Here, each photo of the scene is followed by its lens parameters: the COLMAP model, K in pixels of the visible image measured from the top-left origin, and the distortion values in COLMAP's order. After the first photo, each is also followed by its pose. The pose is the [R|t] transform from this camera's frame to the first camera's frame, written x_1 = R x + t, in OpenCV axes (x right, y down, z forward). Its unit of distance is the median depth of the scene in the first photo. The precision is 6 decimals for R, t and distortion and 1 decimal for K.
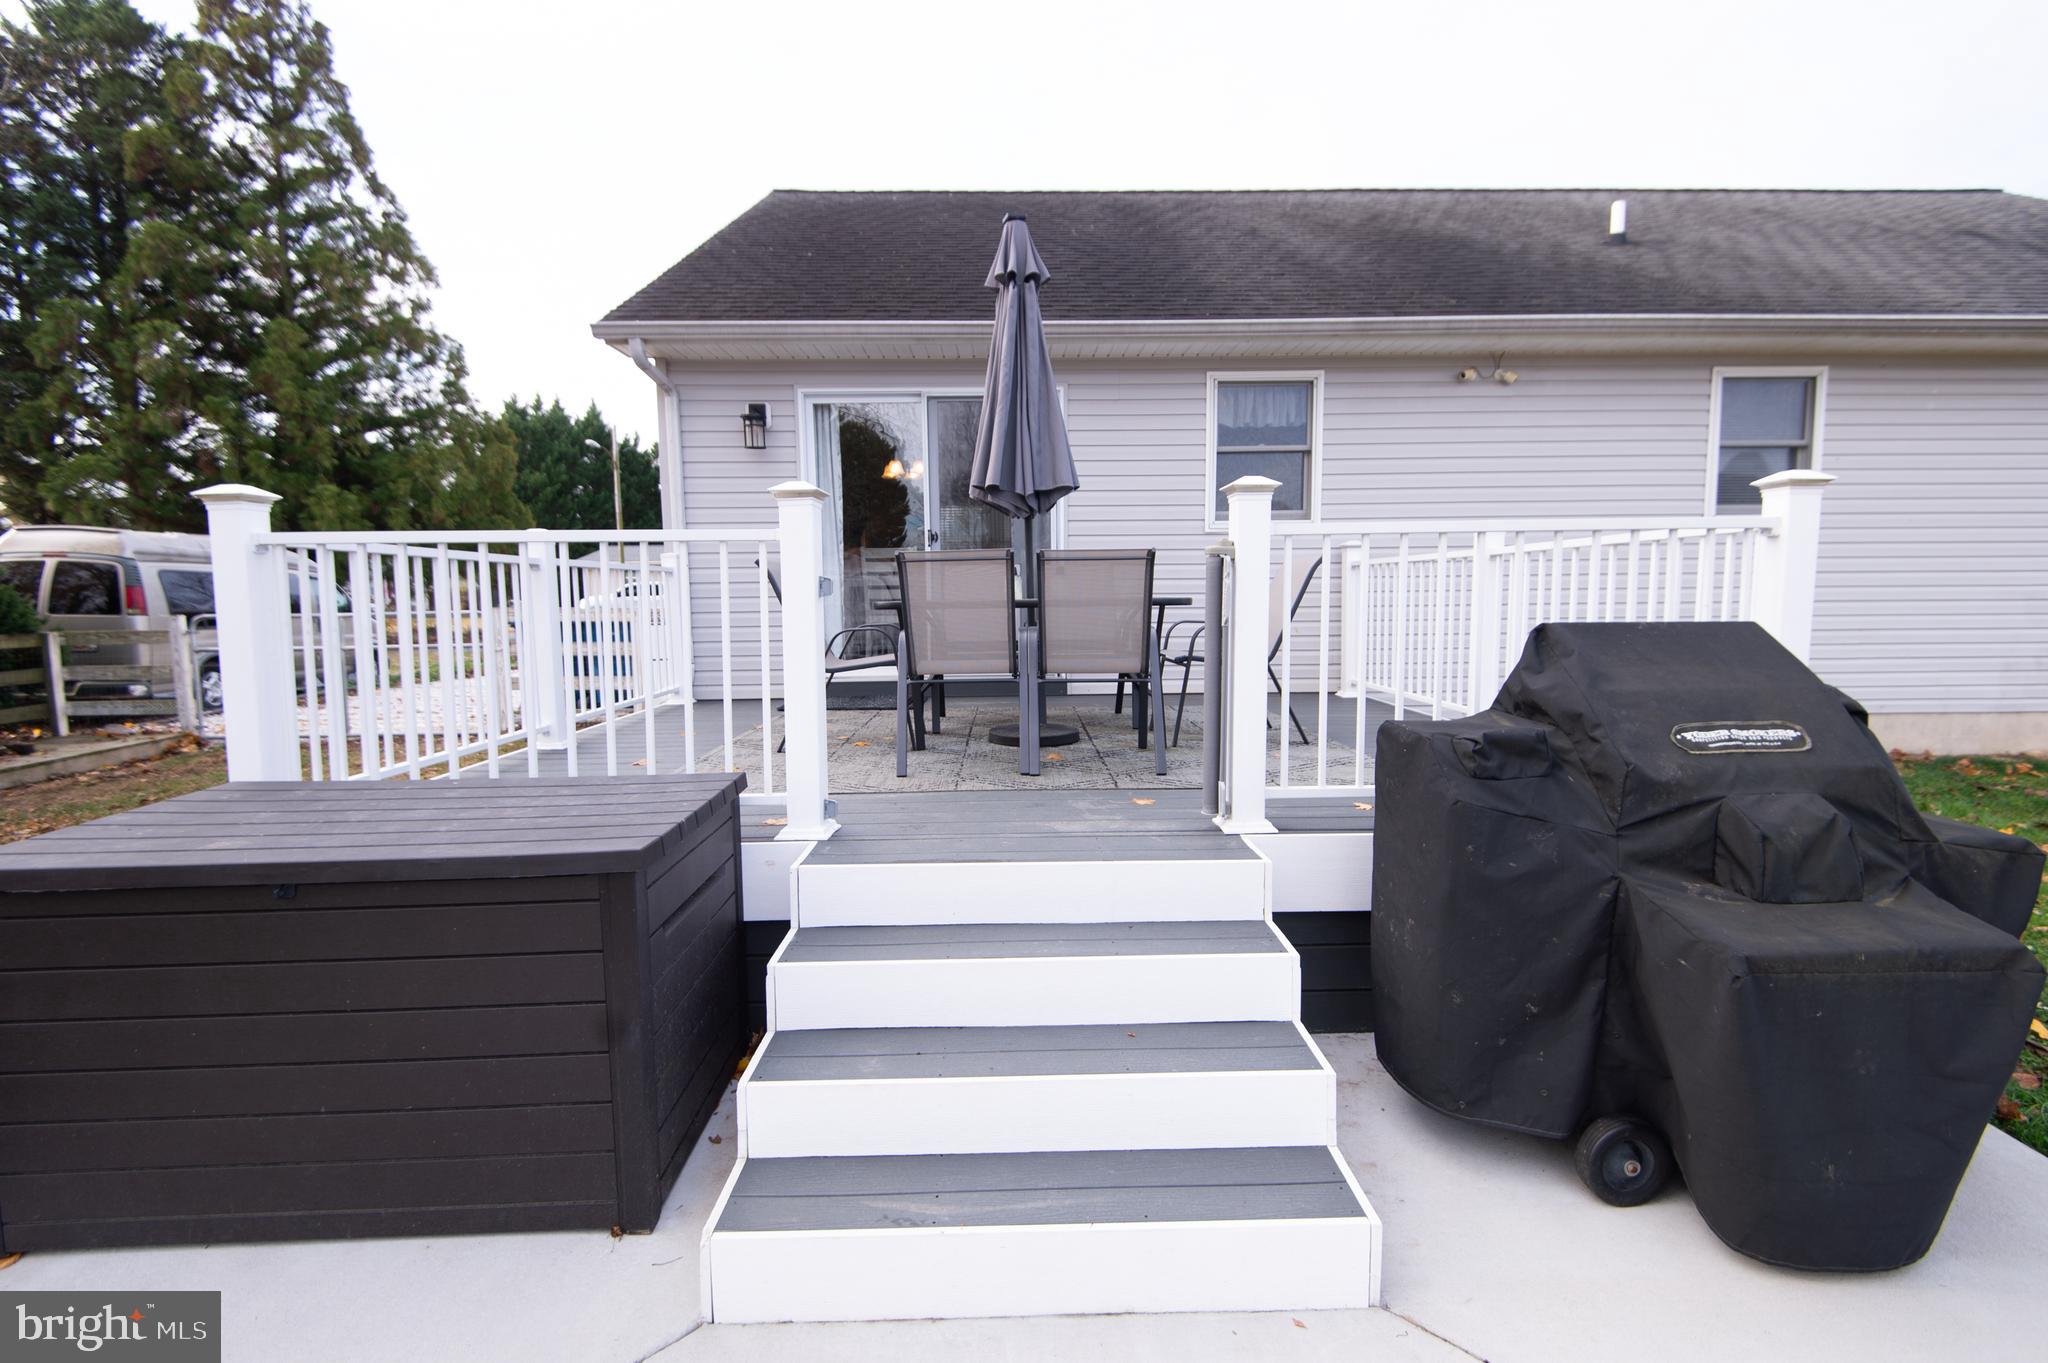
lens RADIAL K [[903.9, 0, 1024.0], [0, 903.9, 681.5], [0, 0, 1]] dist [0.015039, -0.012998]
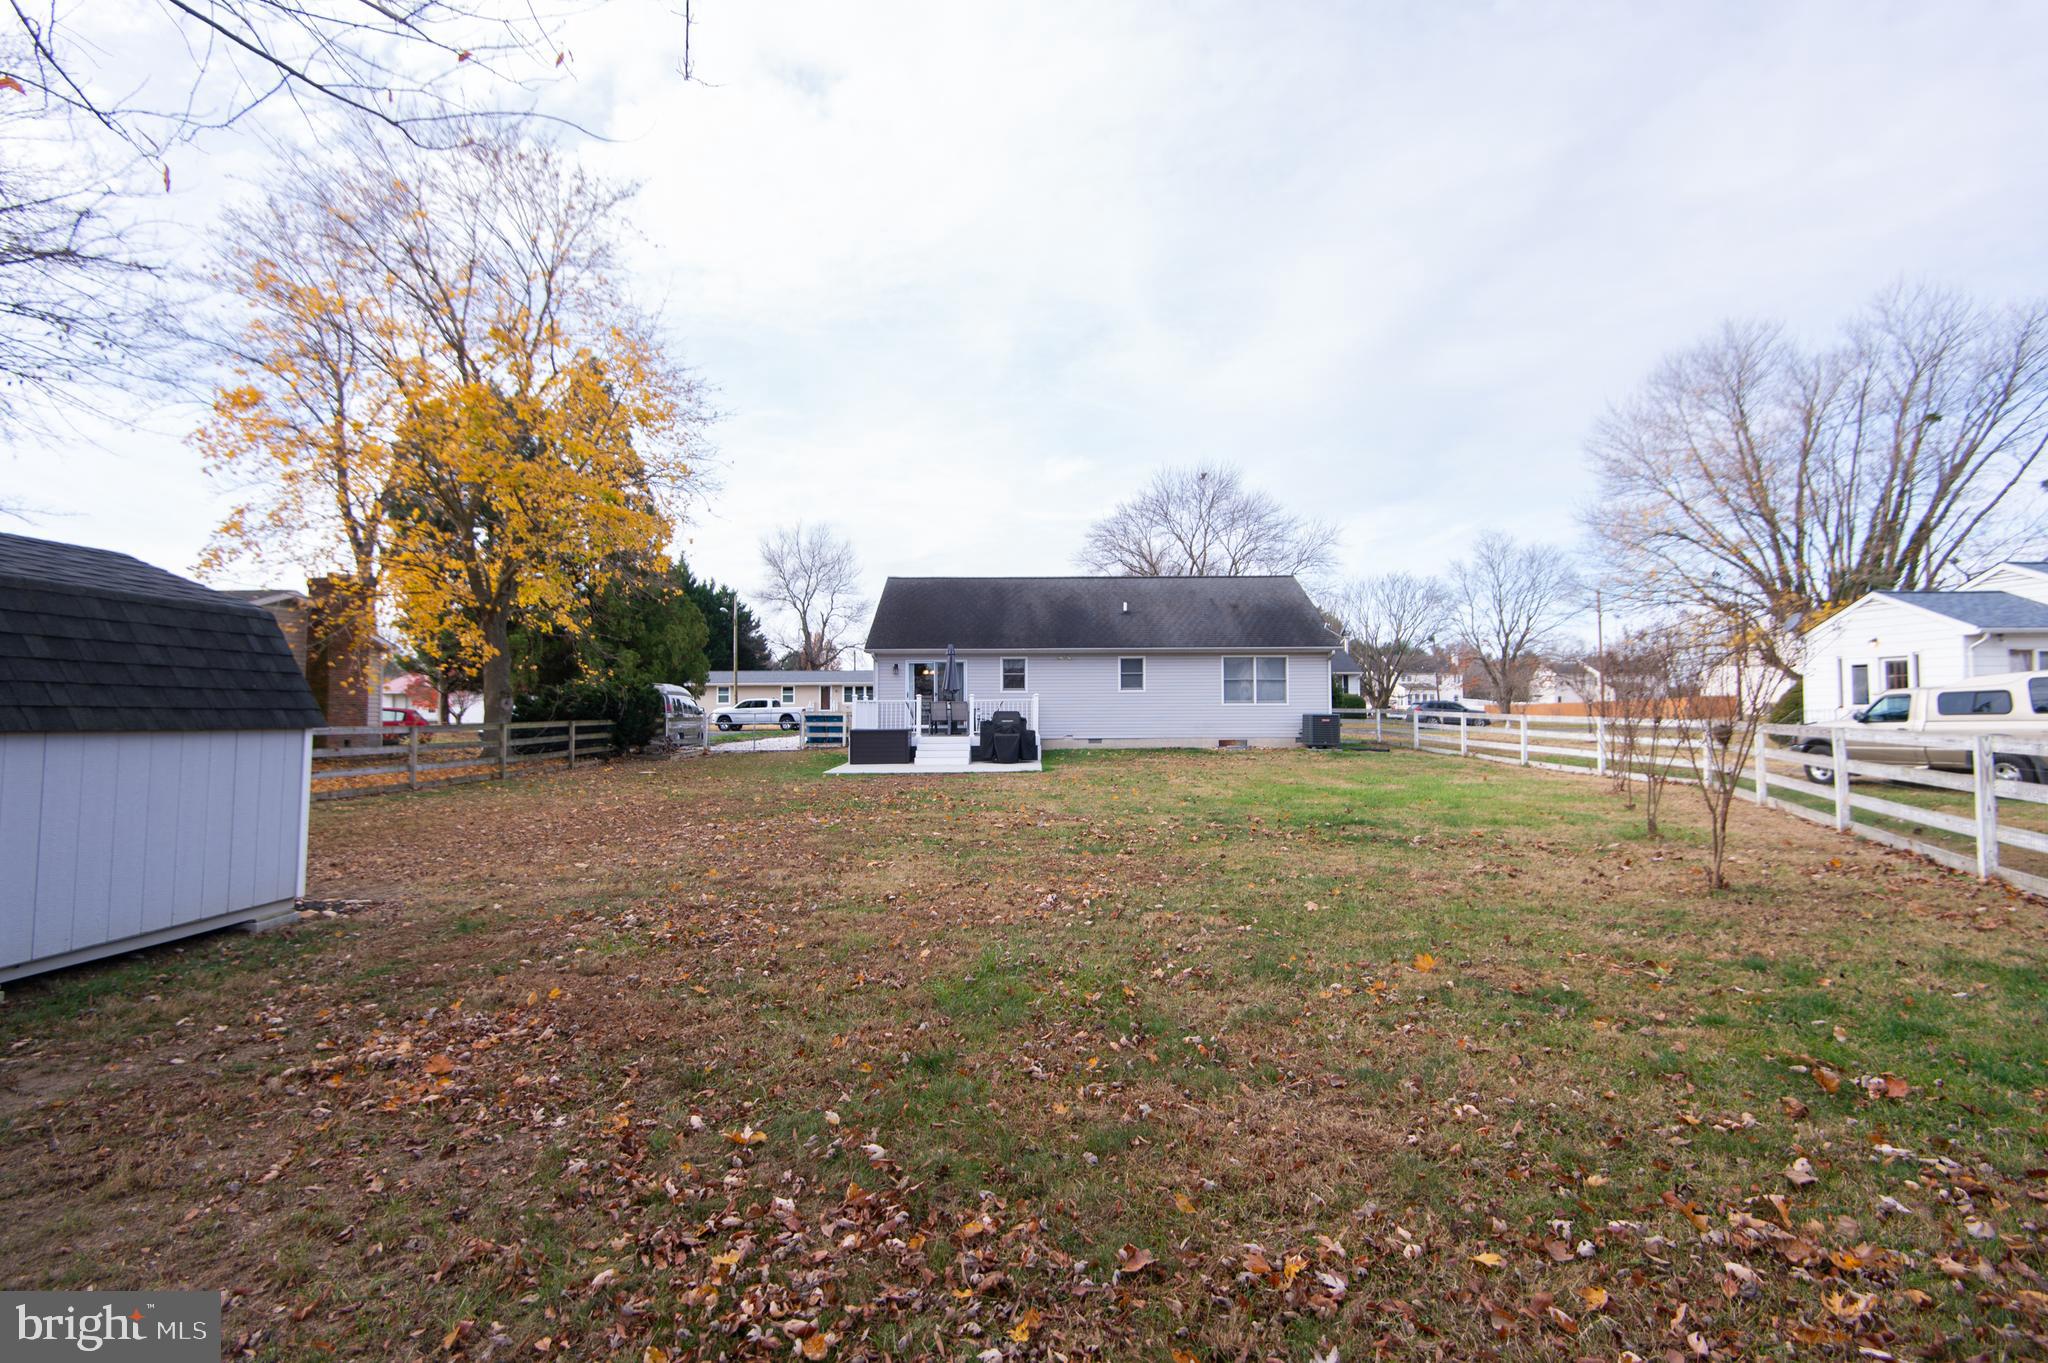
lens RADIAL K [[939.3, 0, 1032.1], [0, 939.3, 673.6], [0, 0, 1]] dist [0.046640, -0.032590]
pose [[0.999484, 0.005976, -0.031560, 0.500080], [-0.010034, 0.991457, -0.130045, 0.317065], [0.030513, 0.130295, 0.991006, -3.393505]]
